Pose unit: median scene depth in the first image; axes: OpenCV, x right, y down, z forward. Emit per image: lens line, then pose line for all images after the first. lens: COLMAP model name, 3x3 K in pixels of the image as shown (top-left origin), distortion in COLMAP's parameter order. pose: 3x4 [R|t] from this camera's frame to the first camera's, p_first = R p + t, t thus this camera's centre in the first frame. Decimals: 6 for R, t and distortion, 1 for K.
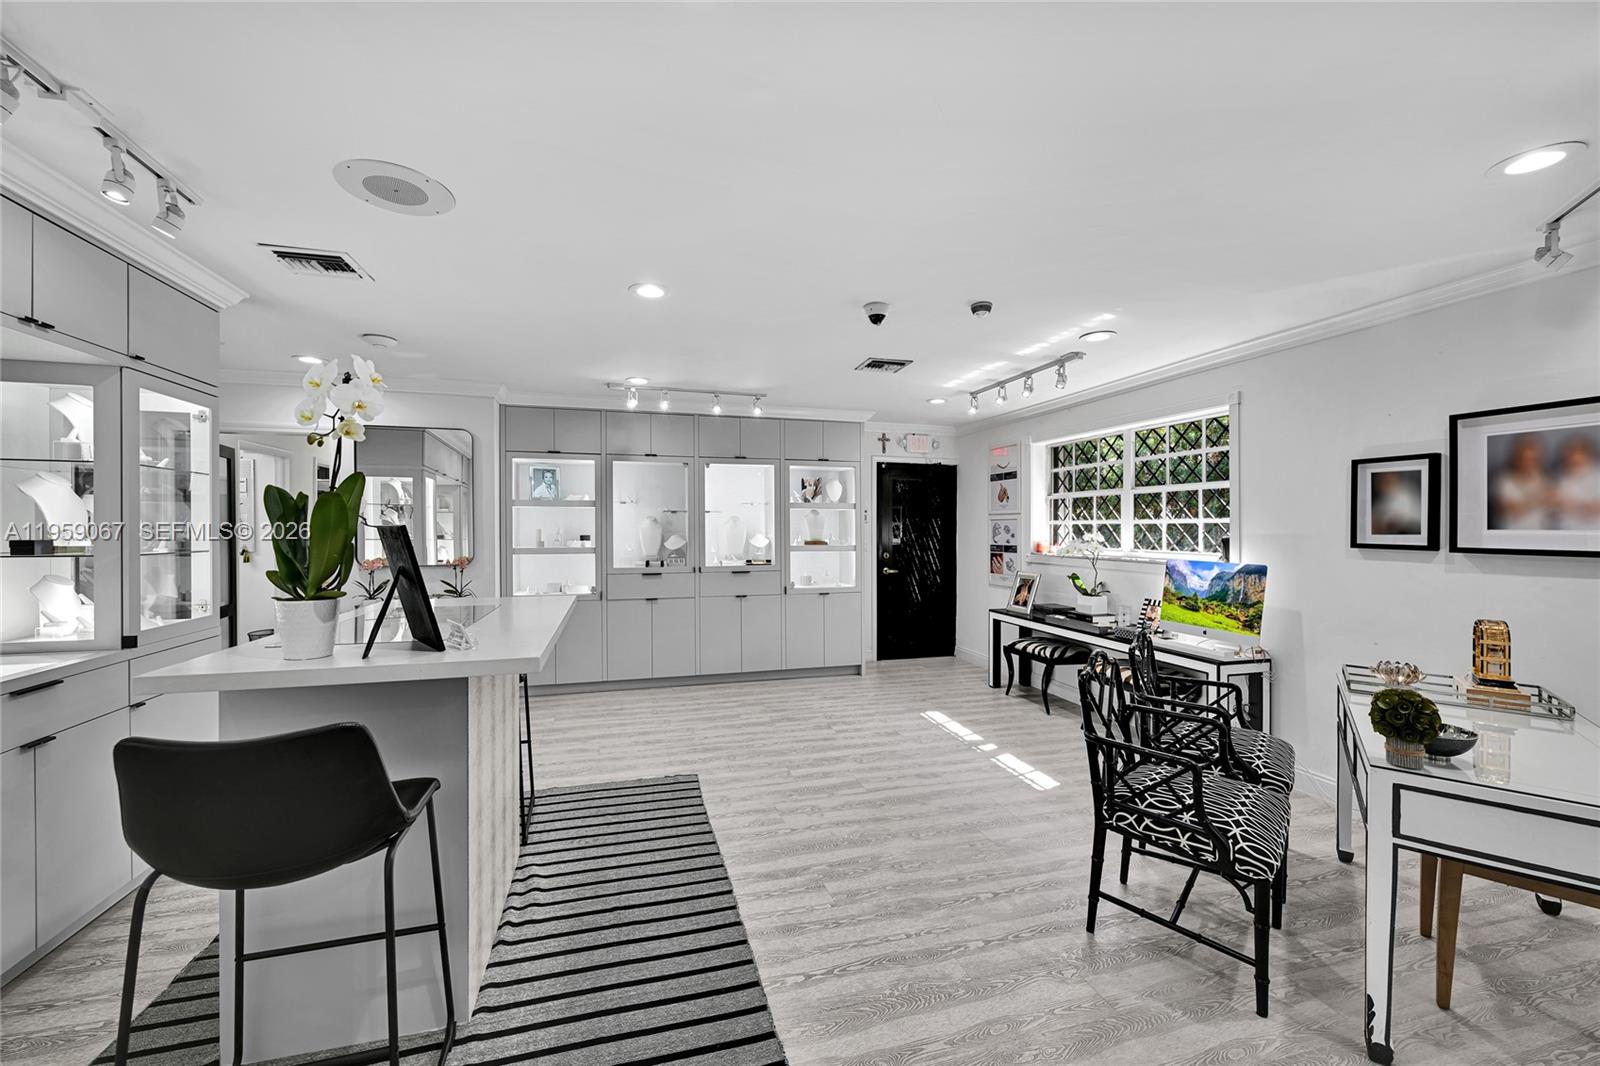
lens RADIAL K [[635.4, 0, 793.9], [0, 635.4, 515.8], [0, 0, 1]] dist [-0.001767, -0.000119]
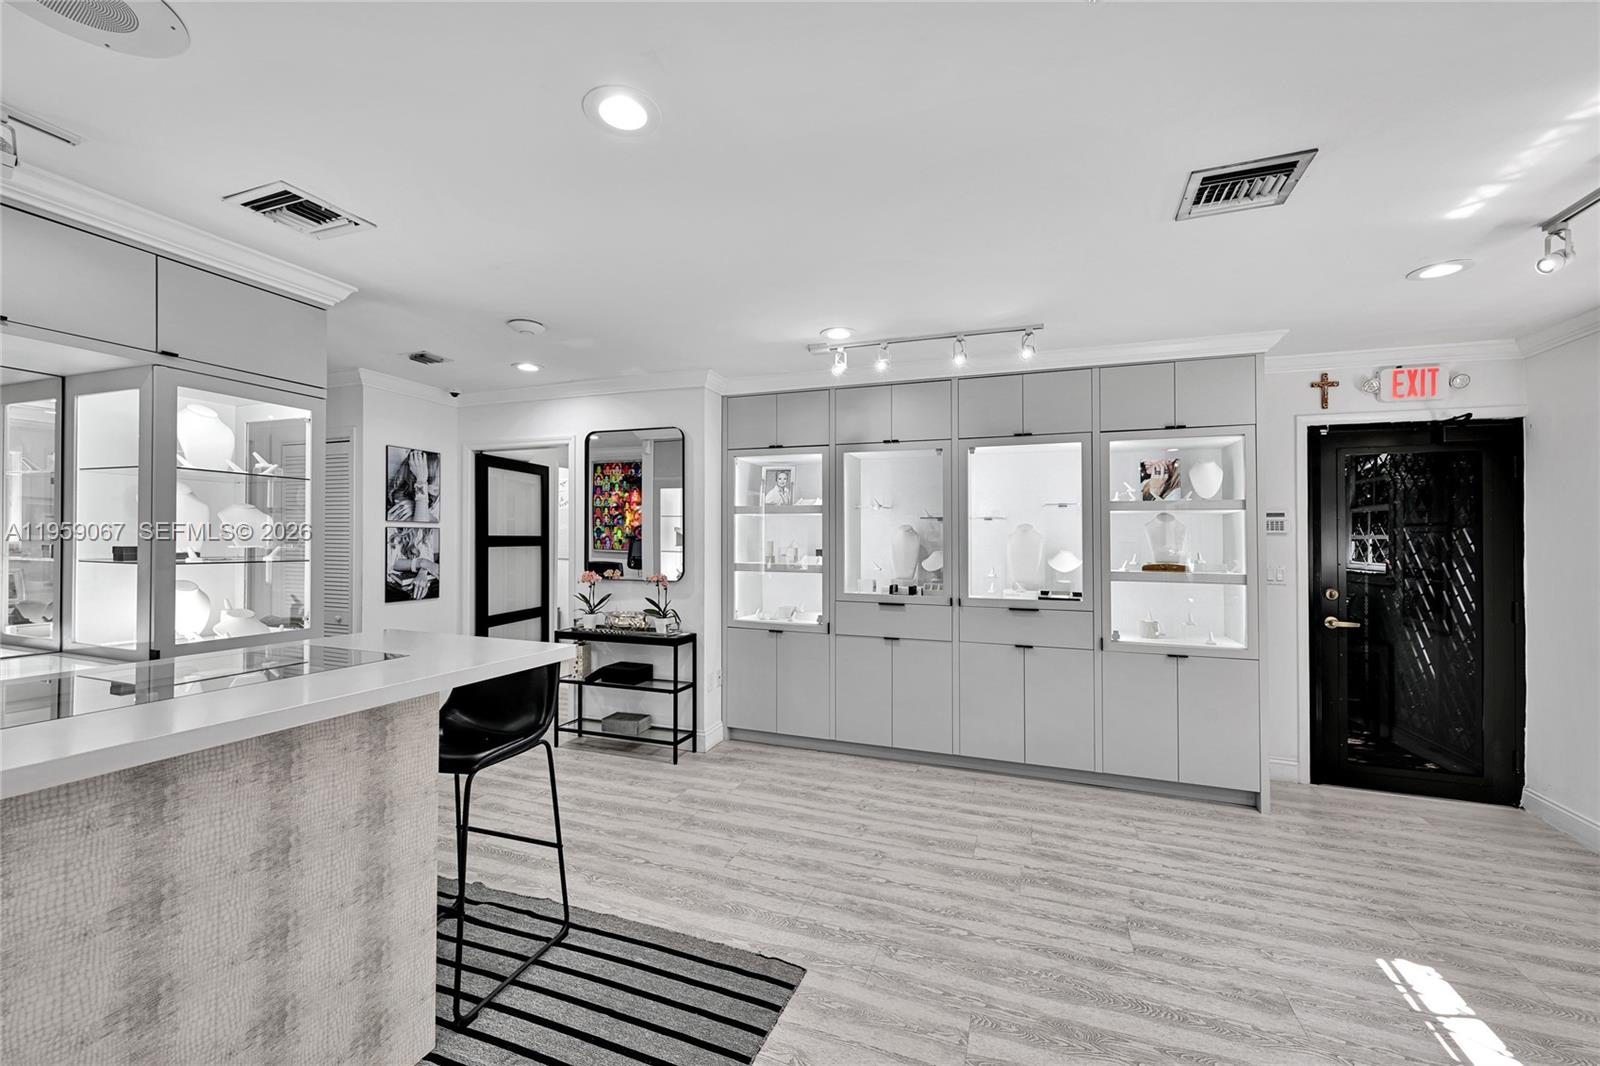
lens RADIAL K [[635.5, 0, 792.5], [0, 635.5, 525.4], [0, 0, 1]] dist [-0.000248, 0.000104]
pose [[0.804925, -0.007474, -0.593330, 0.121353], [0.003410, 0.999962, -0.007970, 0.007027], [0.593367, 0.004392, 0.804920, 0.353444]]
